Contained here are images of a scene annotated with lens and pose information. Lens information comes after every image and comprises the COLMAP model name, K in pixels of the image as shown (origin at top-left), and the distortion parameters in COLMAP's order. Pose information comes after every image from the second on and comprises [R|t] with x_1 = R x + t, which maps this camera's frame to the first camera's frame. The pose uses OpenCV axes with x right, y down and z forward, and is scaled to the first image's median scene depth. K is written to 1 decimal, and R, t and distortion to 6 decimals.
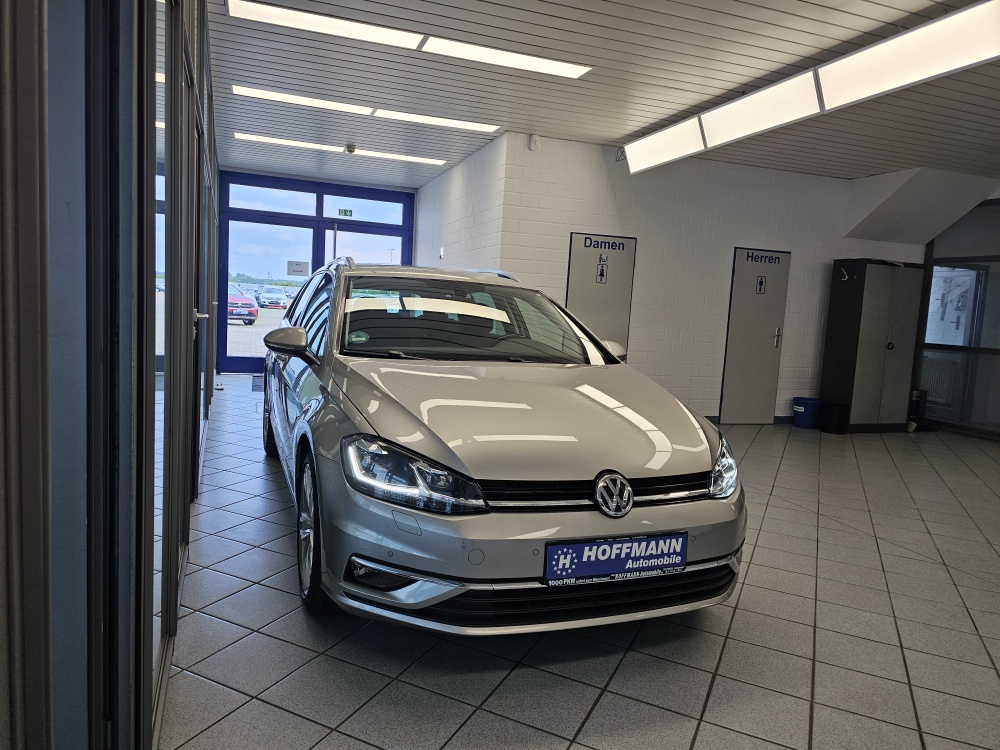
lens RADIAL K [[678.7, 0, 500.0], [0, 678.7, 375.0], [0, 0, 1]] dist [0.075118, -0.080037]
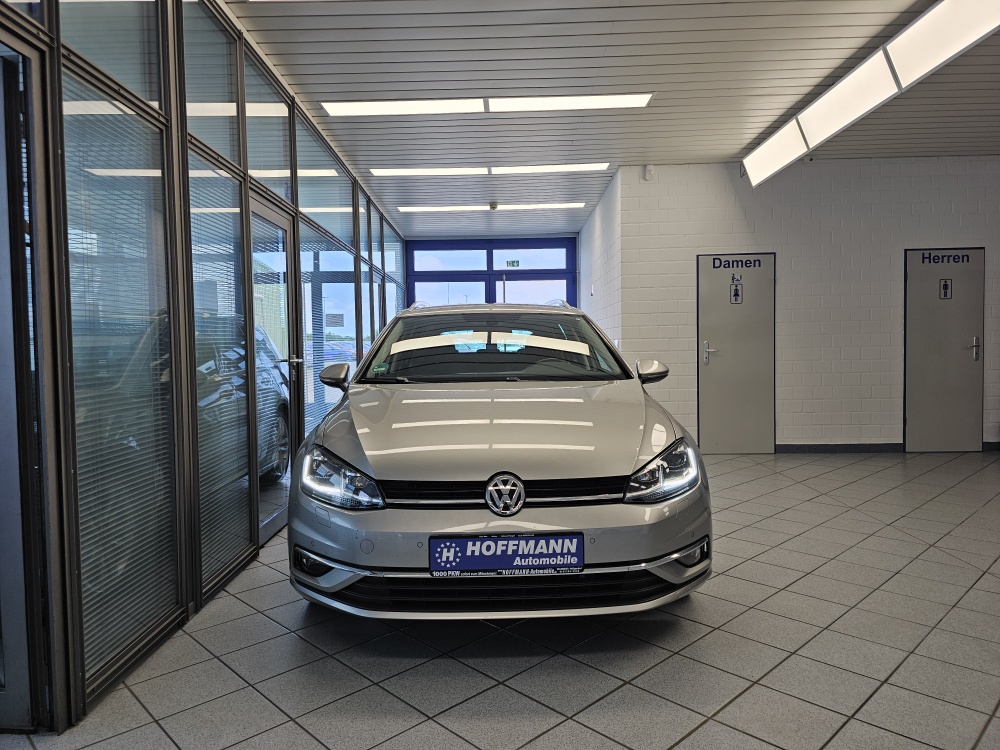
lens RADIAL K [[684.1, 0, 503.9], [0, 684.1, 371.6], [0, 0, 1]] dist [0.068226, -0.078604]
pose [[0.933136, -0.061257, -0.354268, 0.518150], [0.035605, 0.996279, -0.078484, 0.063888], [0.357757, 0.060622, 0.931845, -0.005345]]
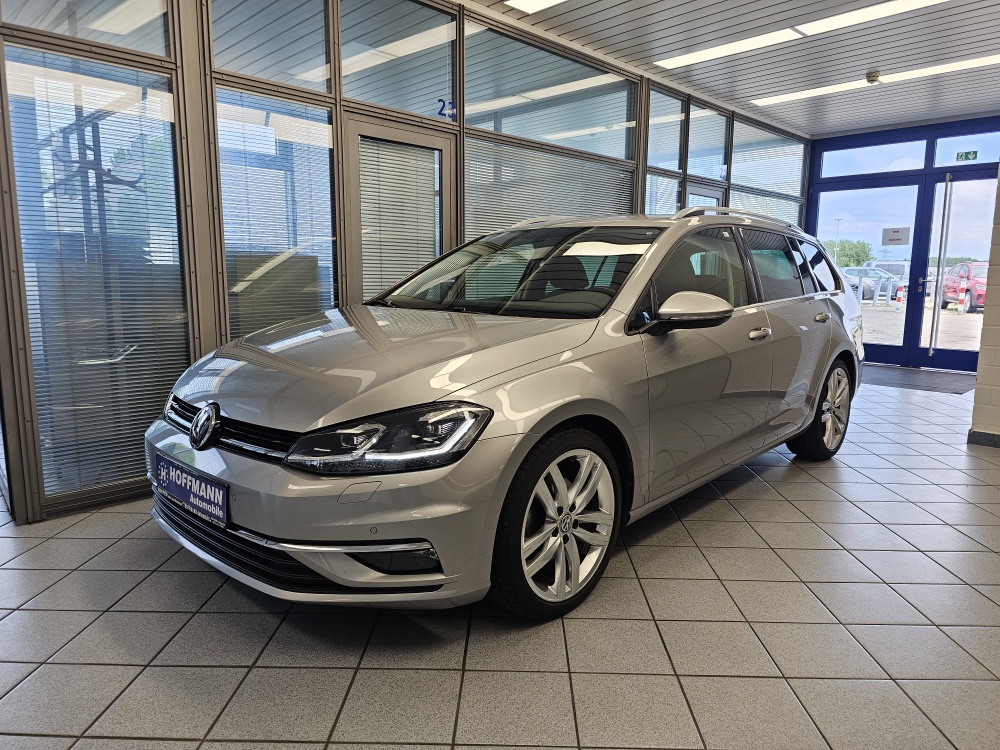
lens RADIAL K [[684.1, 0, 503.9], [0, 684.1, 371.6], [0, 0, 1]] dist [0.068226, -0.078604]
pose [[0.386683, 0.073570, -0.919274, 1.171796], [-0.075841, 0.995973, 0.047806, 0.011754], [0.919089, 0.051233, 0.390705, 0.934714]]
